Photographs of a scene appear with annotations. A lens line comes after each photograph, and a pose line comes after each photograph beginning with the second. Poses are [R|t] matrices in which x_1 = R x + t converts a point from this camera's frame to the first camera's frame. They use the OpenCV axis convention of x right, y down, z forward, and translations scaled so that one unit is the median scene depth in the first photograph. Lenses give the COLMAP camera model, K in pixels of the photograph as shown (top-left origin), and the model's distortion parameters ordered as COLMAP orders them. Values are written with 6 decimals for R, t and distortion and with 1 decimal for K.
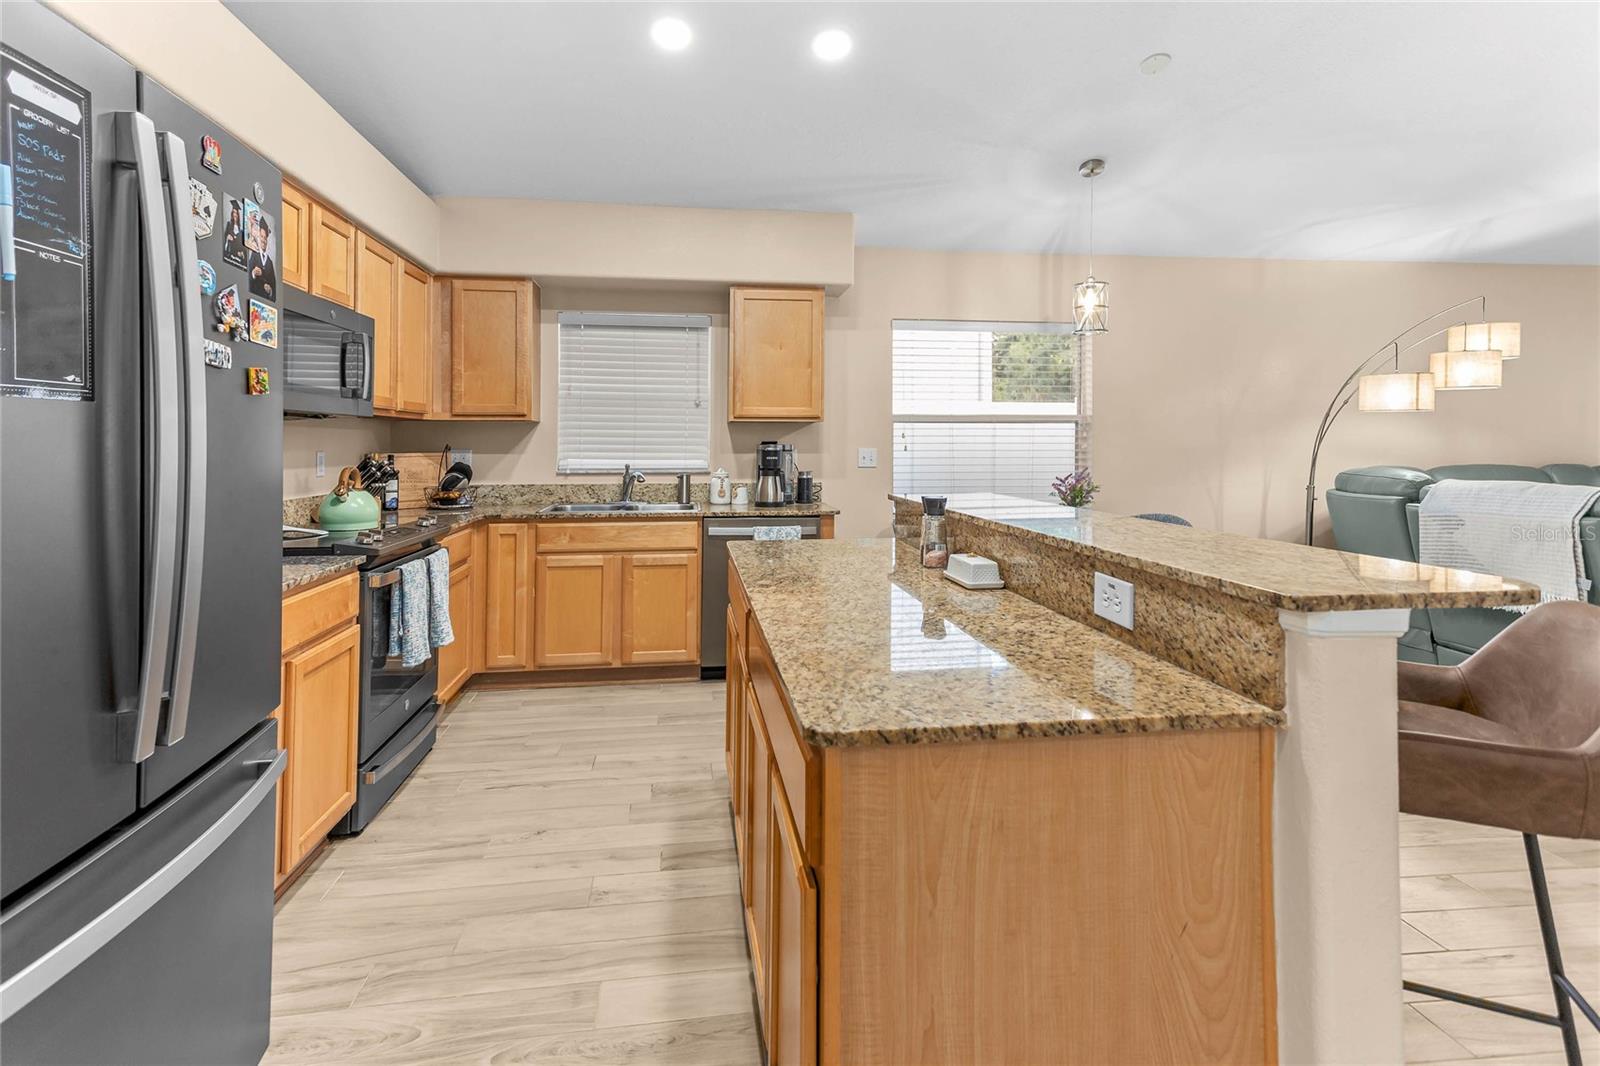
lens RADIAL K [[791.8, 0, 771.1], [0, 791.8, 445.2], [0, 0, 1]] dist [0.026707, 0.001624]
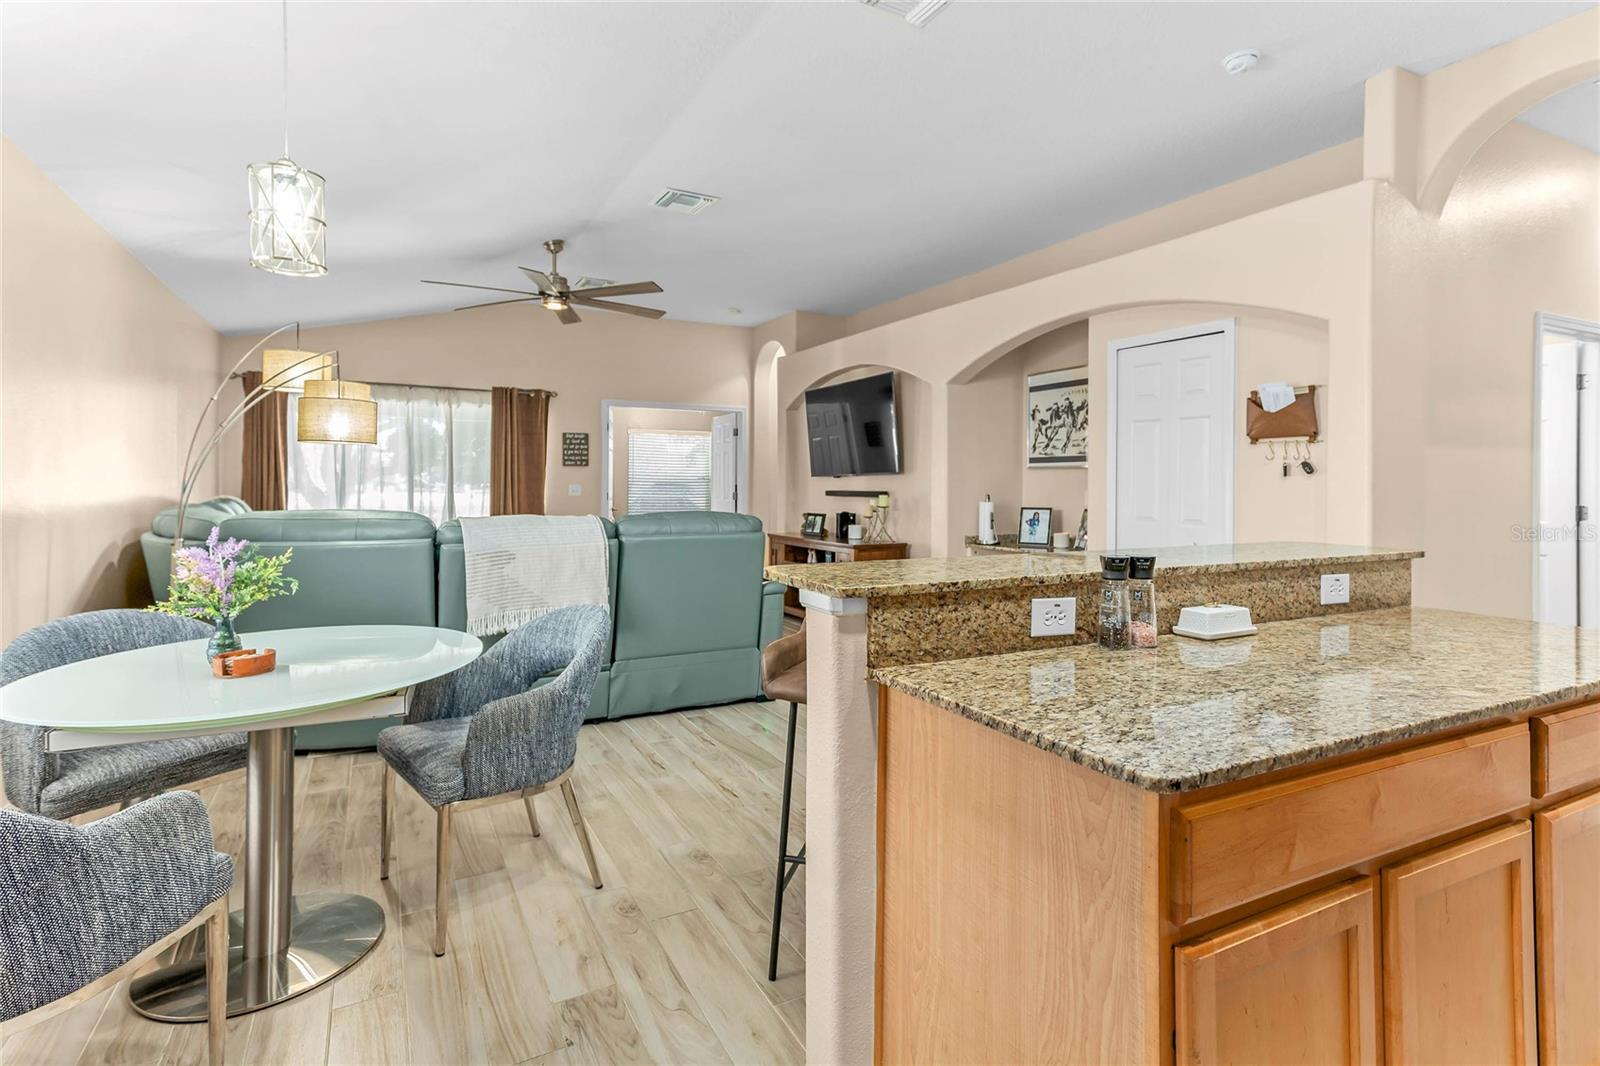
lens RADIAL K [[791.8, 0, 820.2], [0, 791.8, 487.2], [0, 0, 1]] dist [0.026707, 0.001624]
pose [[-0.378357, -0.004308, 0.925650, -0.266739], [-0.003280, 0.999989, 0.003313, 0.000562], [-0.925654, -0.001783, -0.378367, 1.104449]]
